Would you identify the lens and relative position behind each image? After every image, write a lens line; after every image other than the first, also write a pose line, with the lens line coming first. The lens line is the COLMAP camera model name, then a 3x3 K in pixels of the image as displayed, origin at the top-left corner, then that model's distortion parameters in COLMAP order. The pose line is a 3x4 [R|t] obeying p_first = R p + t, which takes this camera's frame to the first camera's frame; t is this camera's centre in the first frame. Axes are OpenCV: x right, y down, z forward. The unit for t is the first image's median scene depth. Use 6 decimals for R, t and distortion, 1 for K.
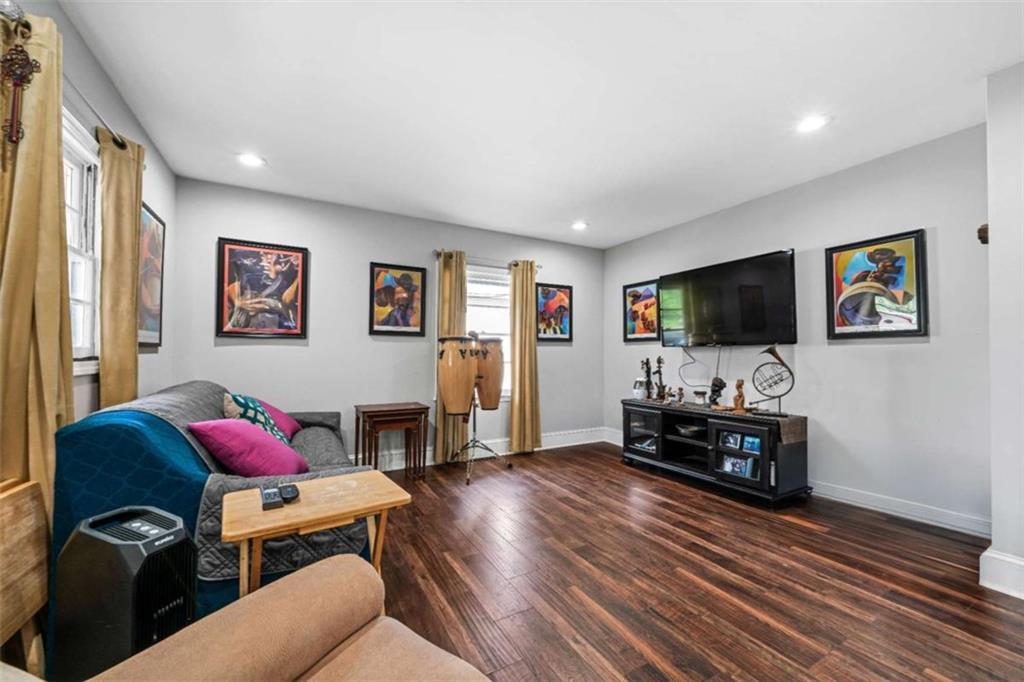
lens RADIAL K [[401.8, 0, 512.0], [0, 401.8, 341.0], [0, 0, 1]] dist [-0.000482, -0.000031]
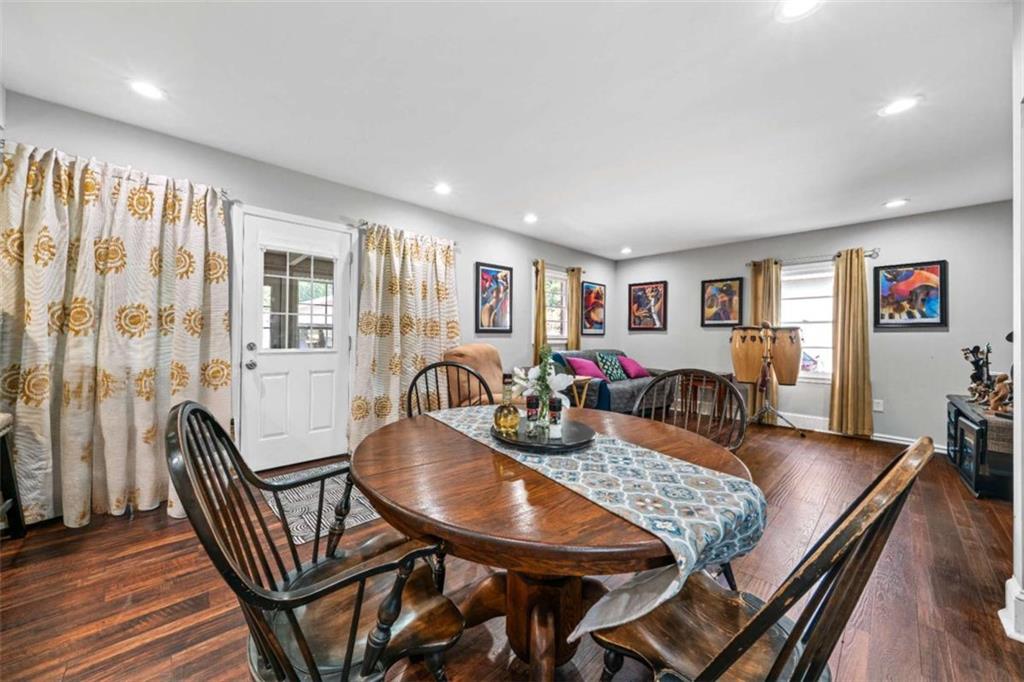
lens RADIAL K [[364.9, 0, 512.0], [0, 364.9, 341.0], [0, 0, 1]] dist [-0.001059, -0.000063]
pose [[0.246660, 0.012336, -0.969024, 0.810635], [0.022673, 0.999572, 0.018496, -0.003083], [0.968837, -0.026533, 0.246274, -0.079285]]
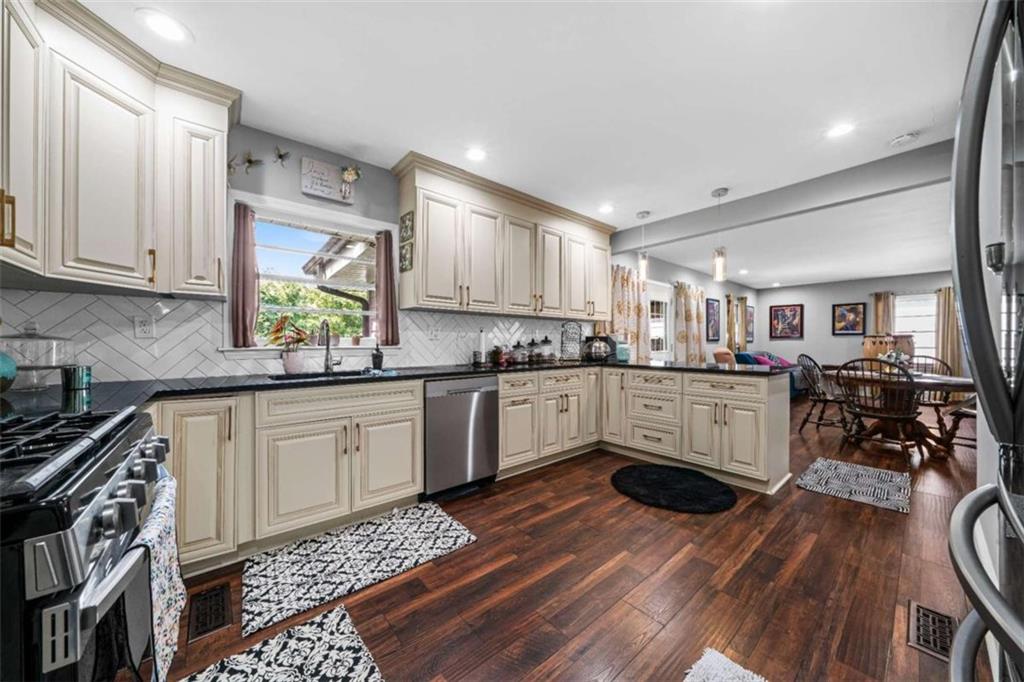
lens RADIAL K [[348.2, 0, 528.4], [0, 348.2, 346.2], [0, 0, 1]] dist [0.000800, 0.000110]
pose [[0.204219, 0.003202, -0.978920, 1.213553], [0.035342, 0.999319, 0.010642, -0.034880], [0.978287, -0.036770, 0.203967, -1.105851]]
